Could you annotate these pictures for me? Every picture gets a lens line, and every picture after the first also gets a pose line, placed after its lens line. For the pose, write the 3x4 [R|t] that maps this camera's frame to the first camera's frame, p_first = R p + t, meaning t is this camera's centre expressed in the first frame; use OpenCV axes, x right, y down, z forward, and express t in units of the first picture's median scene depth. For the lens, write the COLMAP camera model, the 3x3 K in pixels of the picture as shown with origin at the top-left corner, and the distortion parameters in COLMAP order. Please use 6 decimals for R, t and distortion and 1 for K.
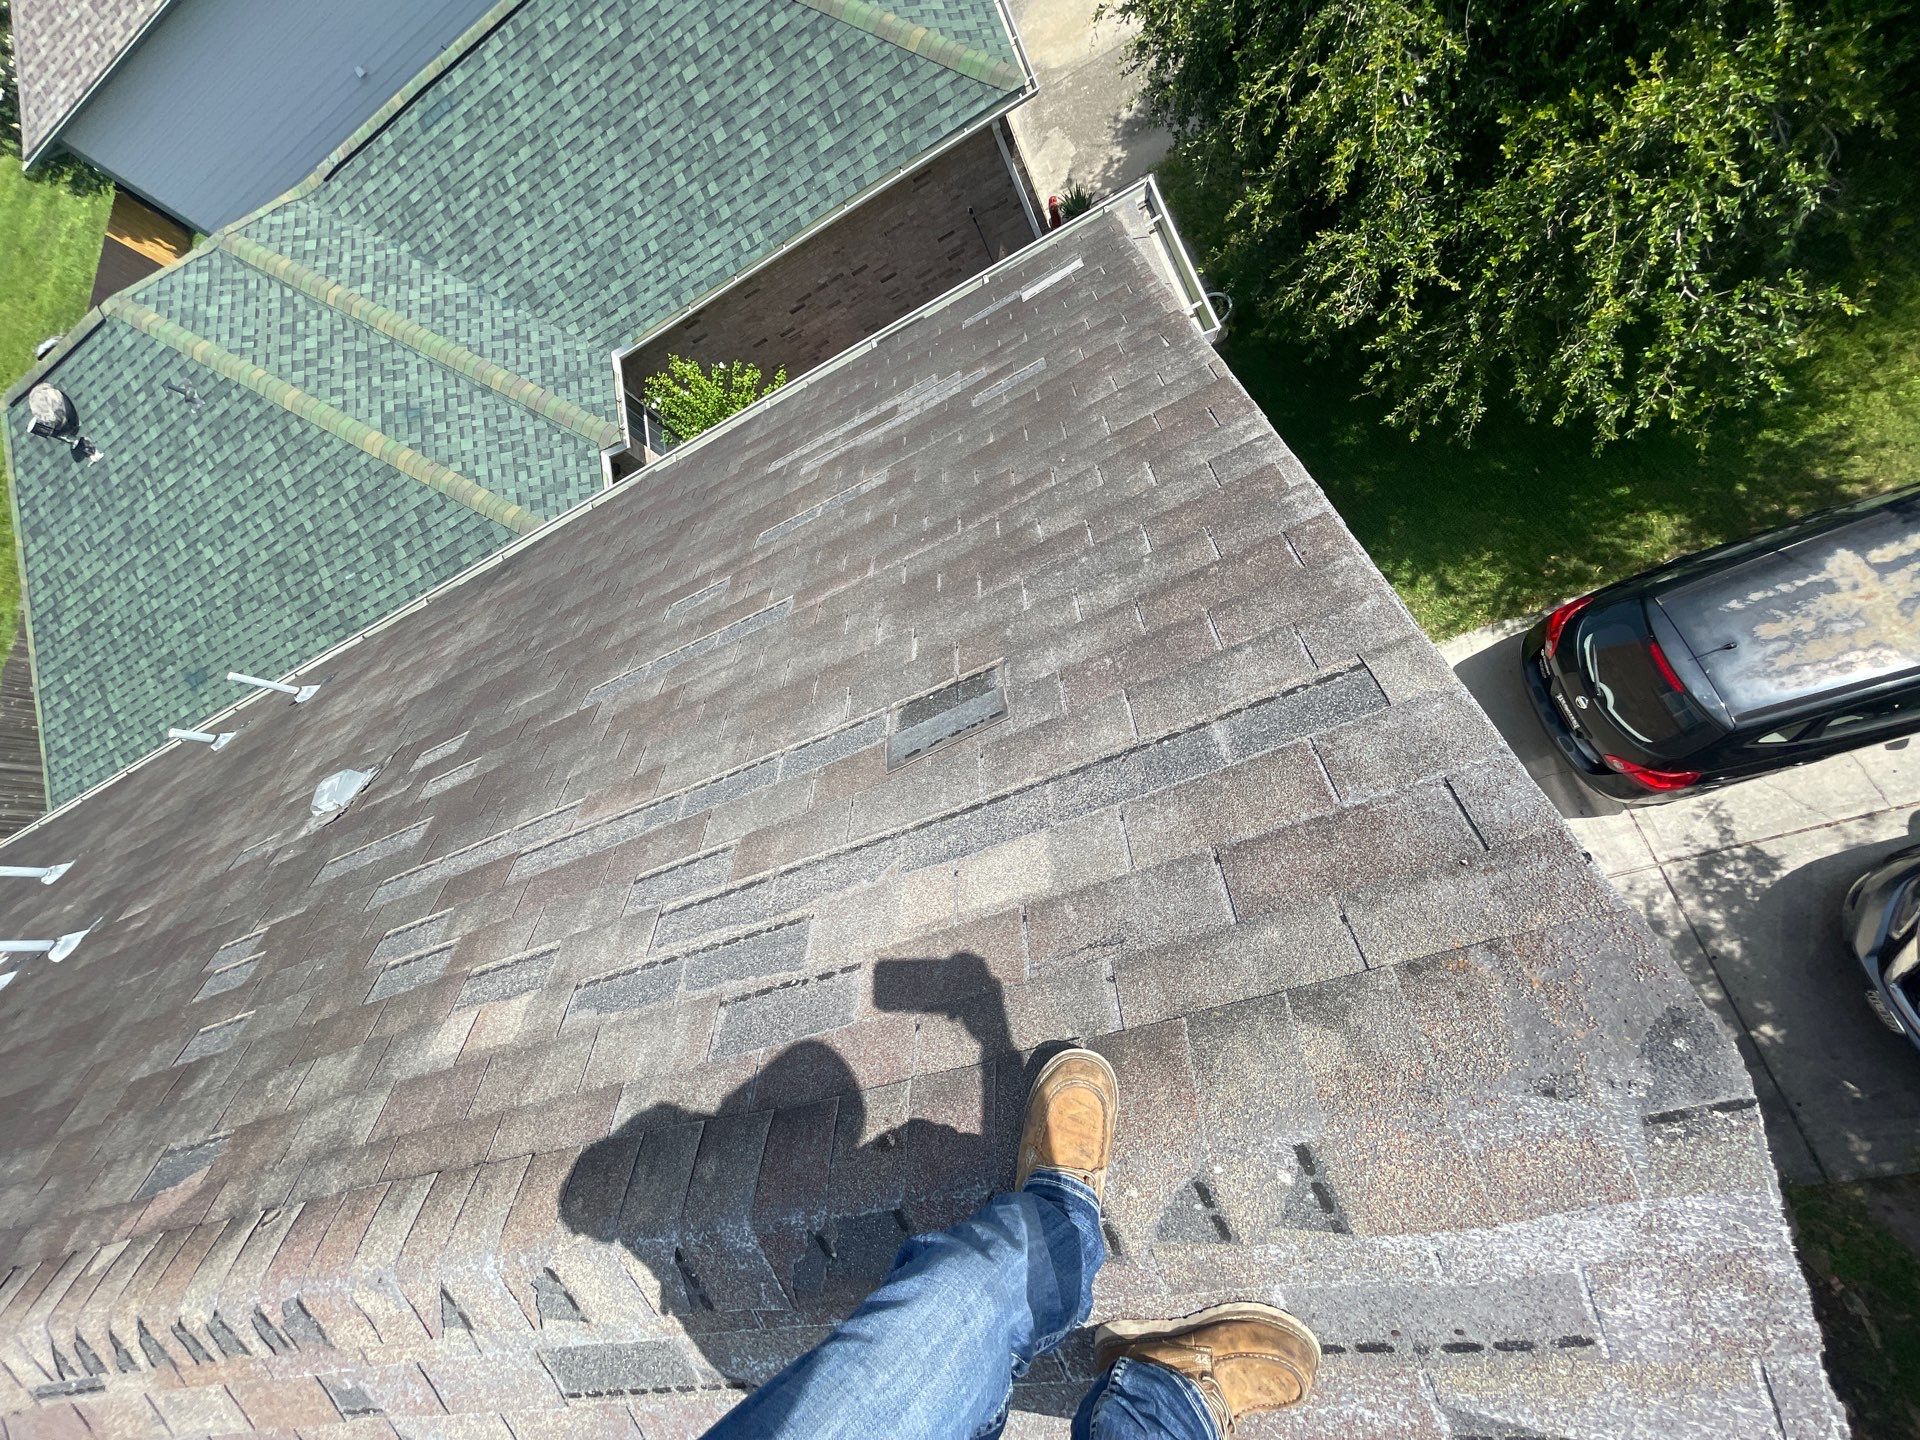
lens RADIAL K [[770.7, 0, 960.0], [0, 770.7, 720.0], [0, 0, 1]] dist [-0.001285, -0.000026]
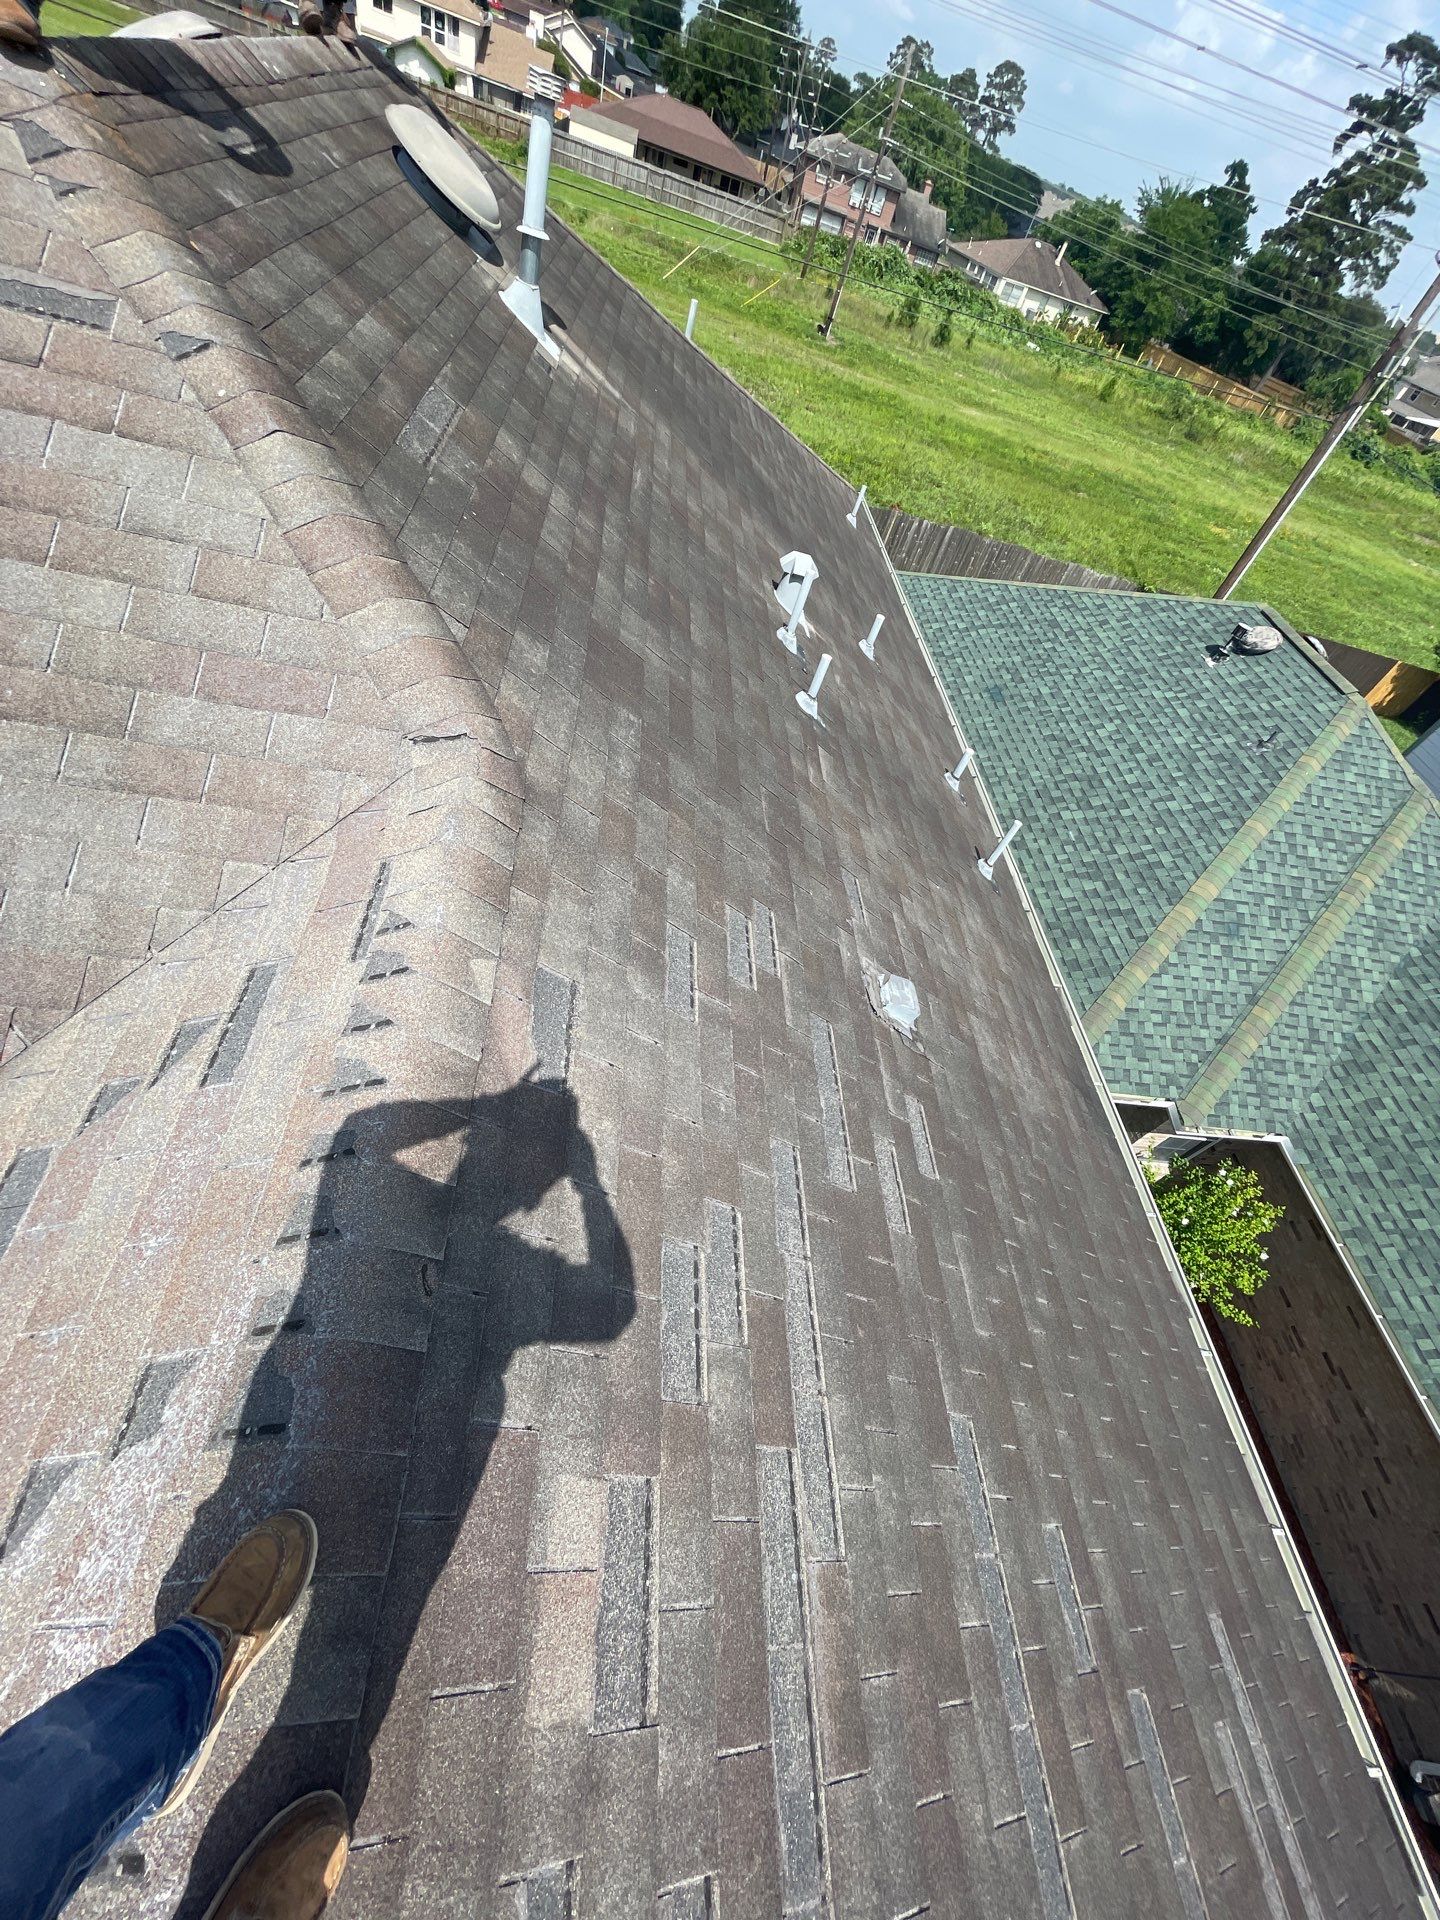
lens RADIAL K [[770.7, 0, 720.0], [0, 770.7, 960.0], [0, 0, 1]] dist [-0.001285, -0.000026]
pose [[-0.284024, 0.905557, -0.315115, -0.164114], [-0.955204, -0.238731, 0.174909, 0.049210], [0.083163, 0.350678, 0.932796, 0.029919]]
